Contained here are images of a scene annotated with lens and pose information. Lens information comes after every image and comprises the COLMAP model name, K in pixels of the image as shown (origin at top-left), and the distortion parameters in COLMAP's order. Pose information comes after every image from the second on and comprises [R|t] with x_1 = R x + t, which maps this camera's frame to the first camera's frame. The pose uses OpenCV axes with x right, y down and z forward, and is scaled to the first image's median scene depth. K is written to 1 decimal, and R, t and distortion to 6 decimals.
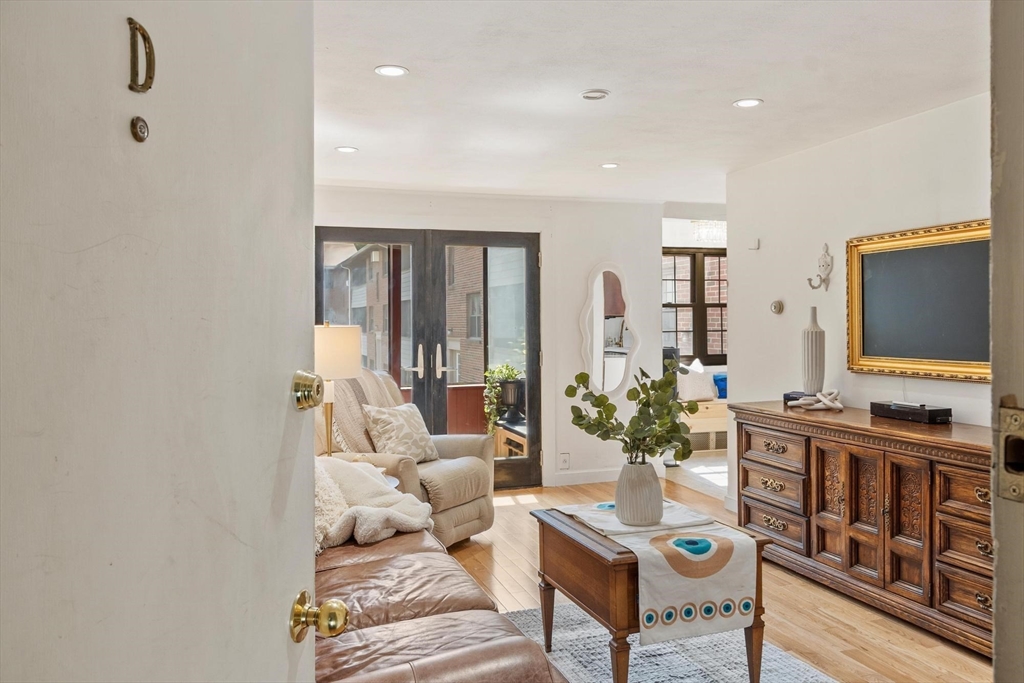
lens RADIAL K [[753.6, 0, 555.3], [0, 753.6, 318.3], [0, 0, 1]] dist [-0.009939, -0.010136]
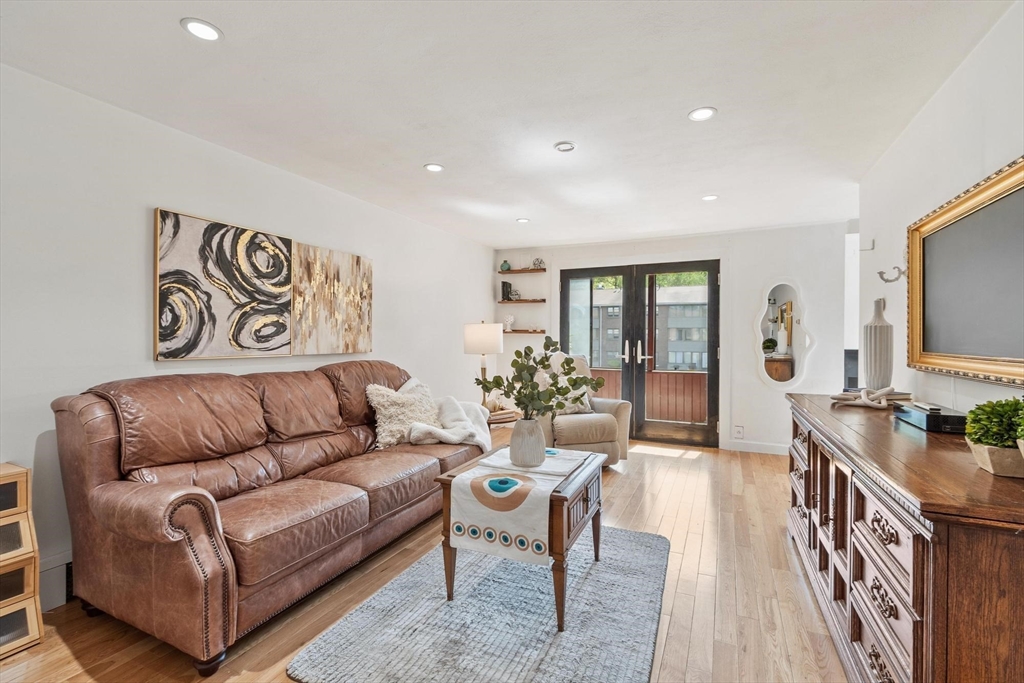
lens RADIAL K [[448.3, 0, 549.9], [0, 448.3, 339.2], [0, 0, 1]] dist [0.000297, -0.000308]
pose [[0.726456, 0.009367, -0.687149, 0.425196], [-0.002742, 0.999939, 0.010732, 0.028546], [0.687207, -0.005912, 0.726437, 0.288400]]
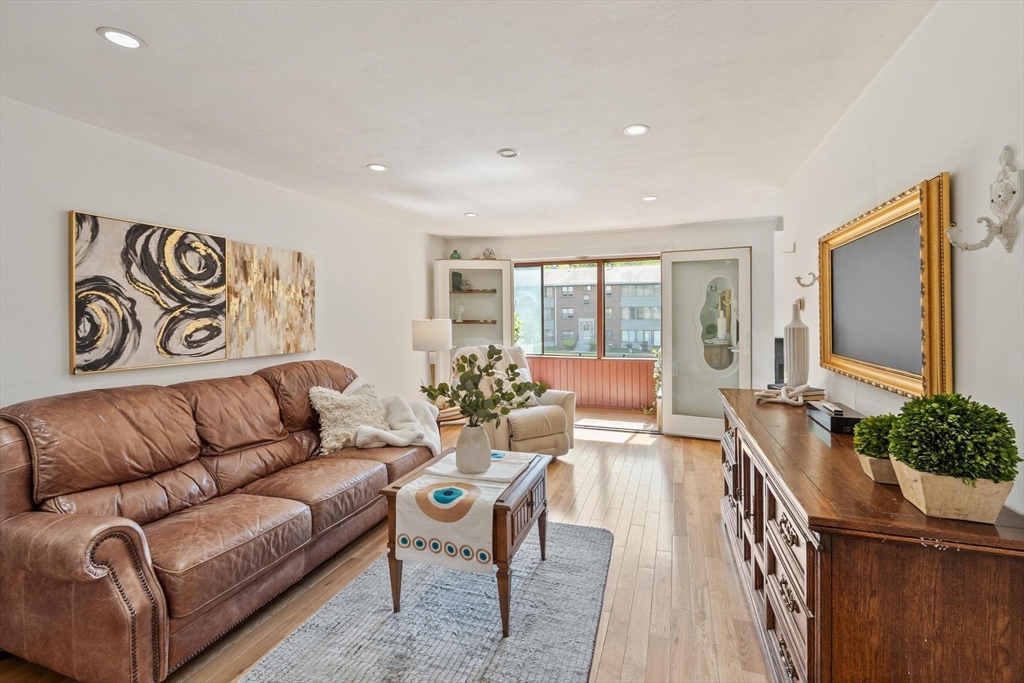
lens RADIAL K [[448.3, 0, 548.3], [0, 448.3, 316.4], [0, 0, 1]] dist [0.000297, -0.000308]
pose [[0.788937, -0.004077, -0.614460, 0.445508], [0.011288, 0.999905, 0.007859, -0.003821], [0.614370, -0.013137, 0.788908, 0.285976]]
